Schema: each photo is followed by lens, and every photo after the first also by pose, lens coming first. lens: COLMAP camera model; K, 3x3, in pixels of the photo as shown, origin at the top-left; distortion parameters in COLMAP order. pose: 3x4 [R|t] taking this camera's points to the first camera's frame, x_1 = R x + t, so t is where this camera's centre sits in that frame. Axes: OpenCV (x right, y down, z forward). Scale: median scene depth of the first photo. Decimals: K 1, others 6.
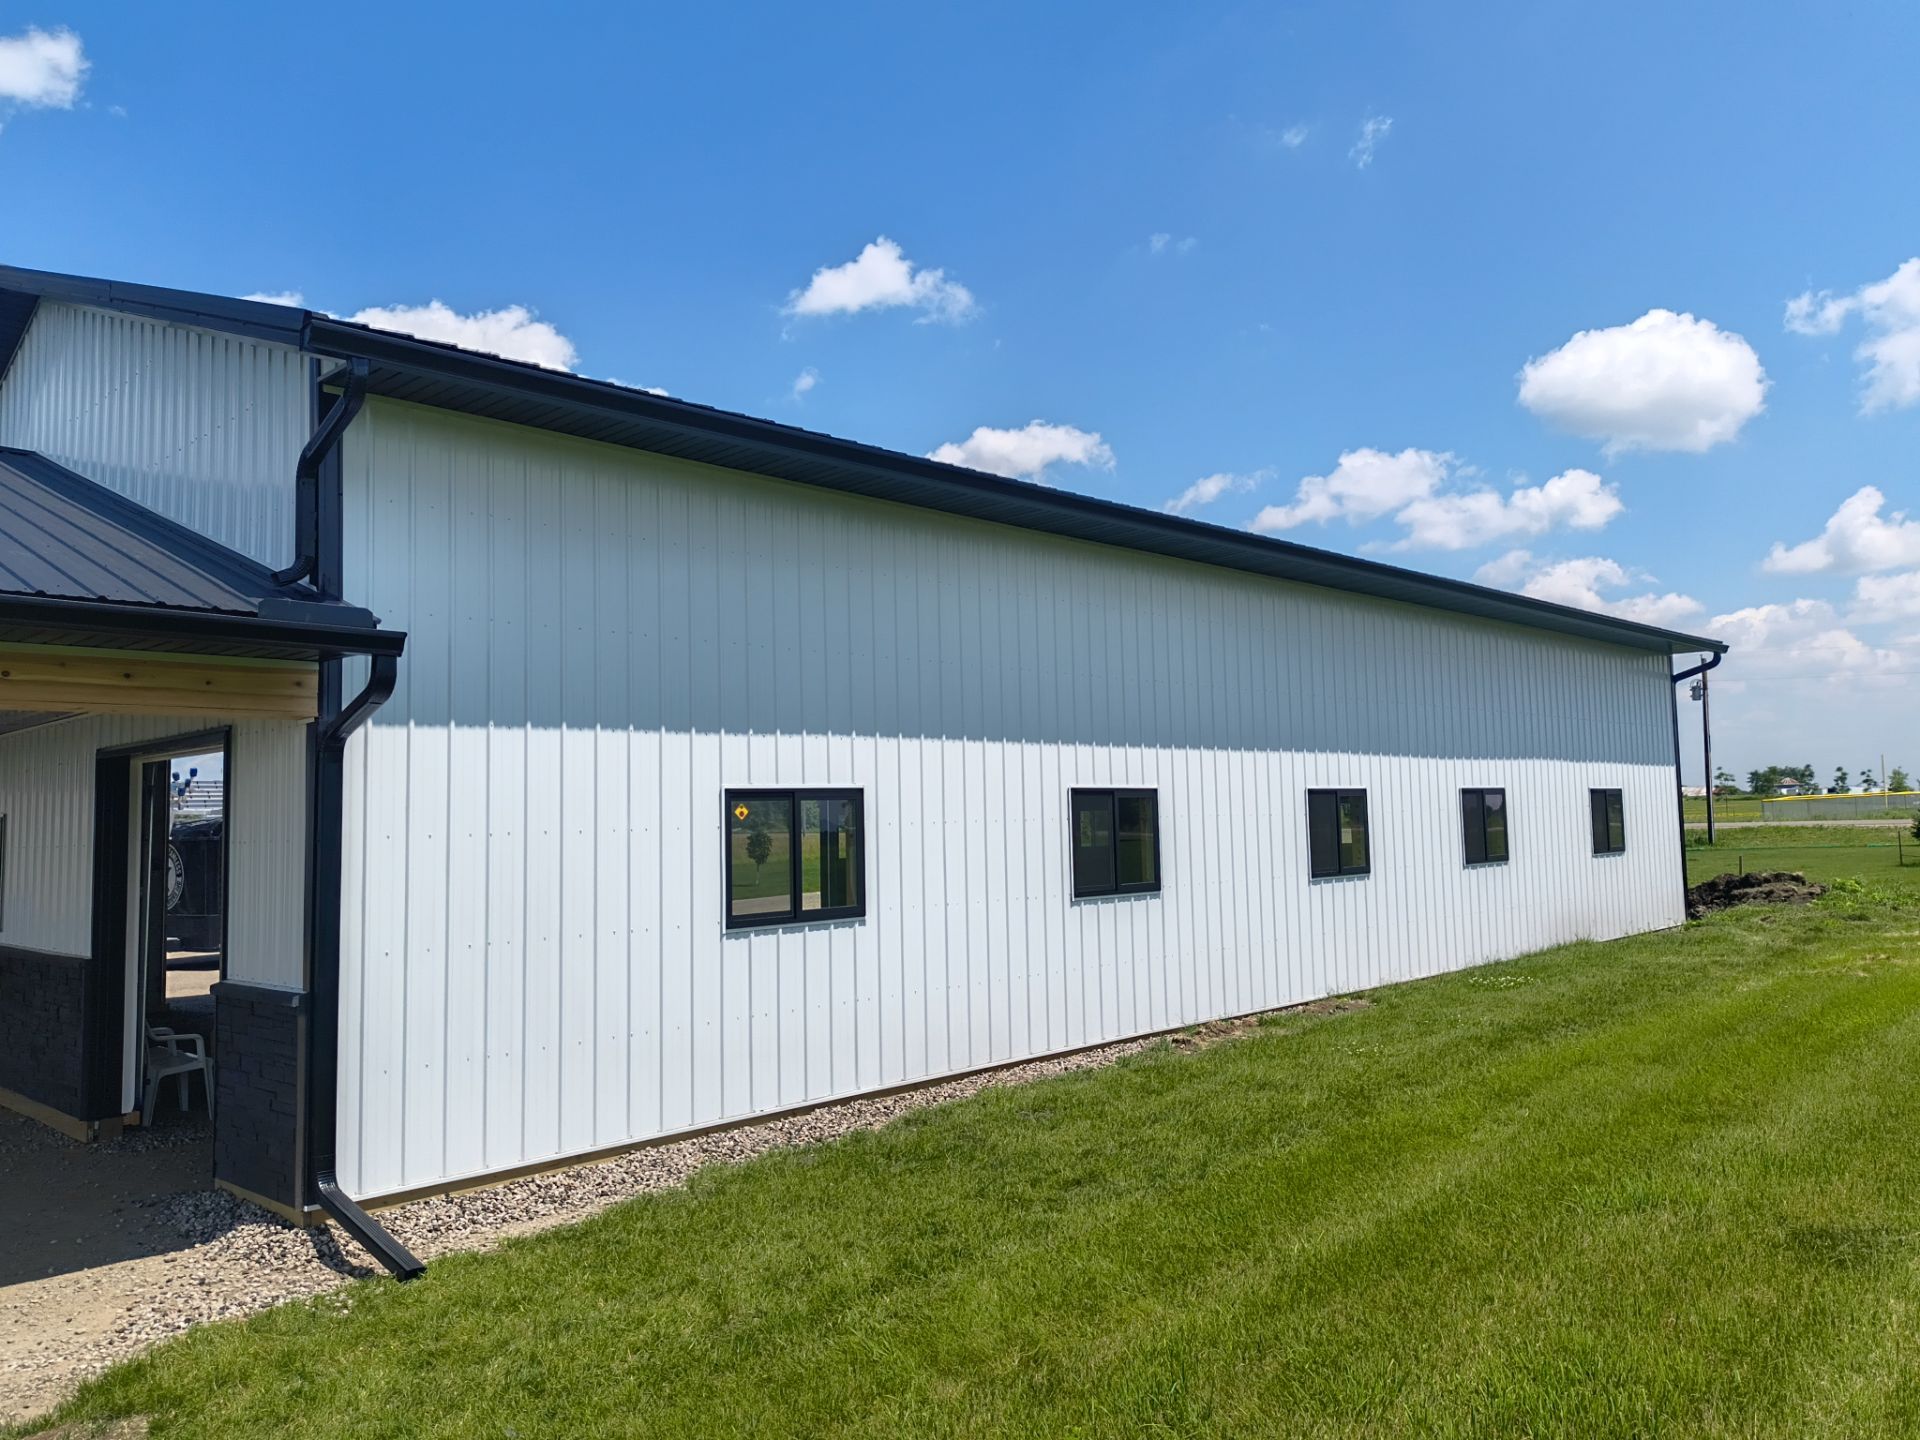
lens RADIAL K [[1366.5, 0, 960.0], [0, 1366.5, 720.0], [0, 0, 1]] dist [0.092615, -0.074289]
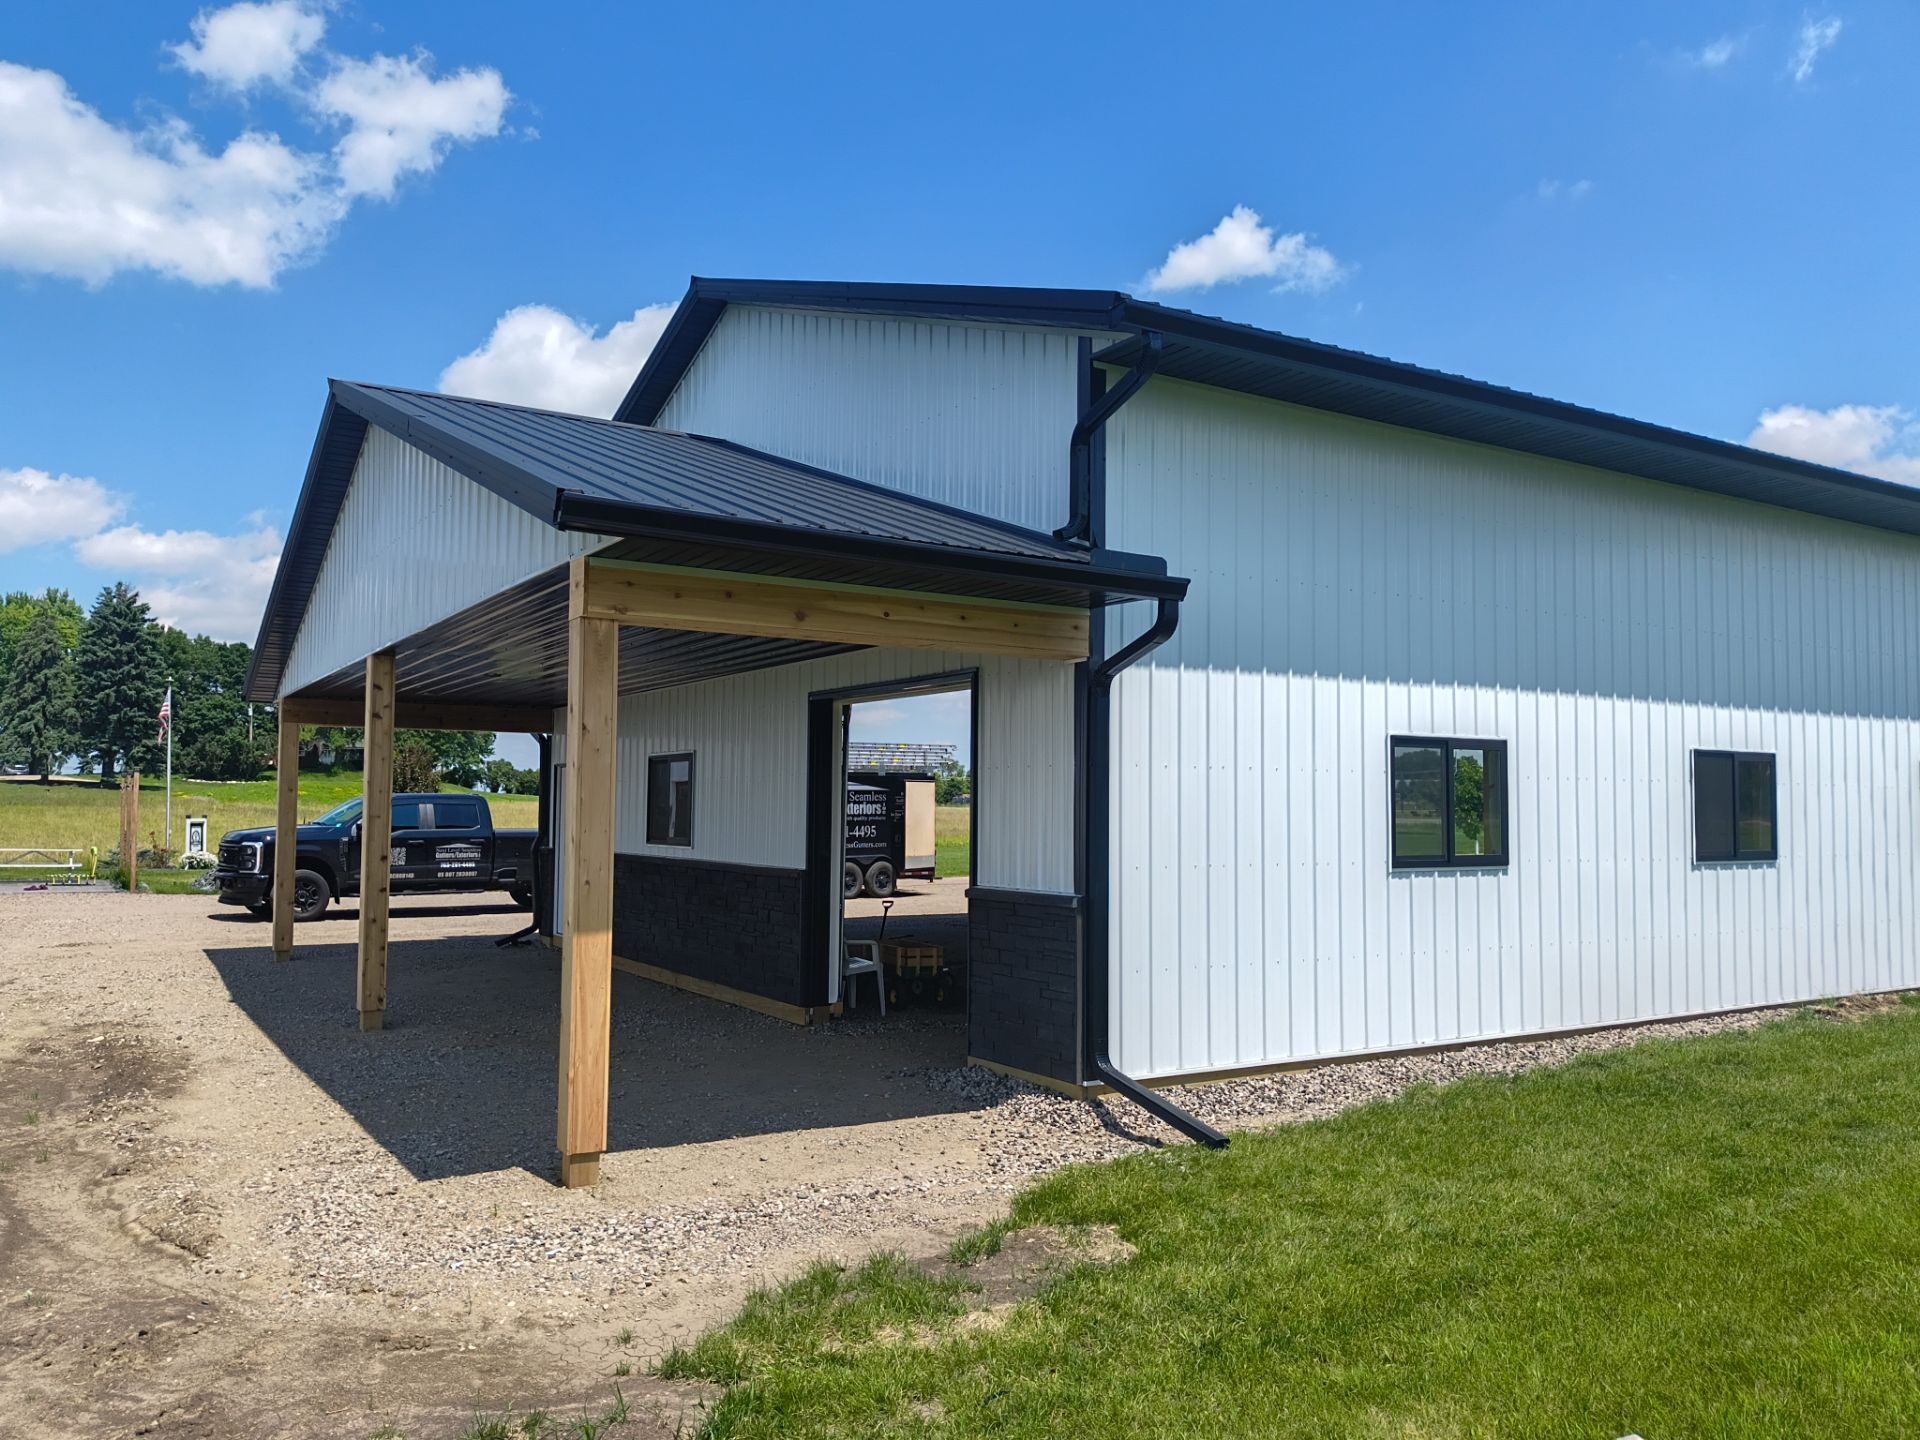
lens RADIAL K [[1366.5, 0, 960.0], [0, 1366.5, 720.0], [0, 0, 1]] dist [0.092615, -0.074289]
pose [[0.978311, 0.017883, -0.206370, -0.270580], [-0.016263, 0.999822, 0.009543, 0.033069], [0.206504, -0.005980, 0.978427, -0.100301]]
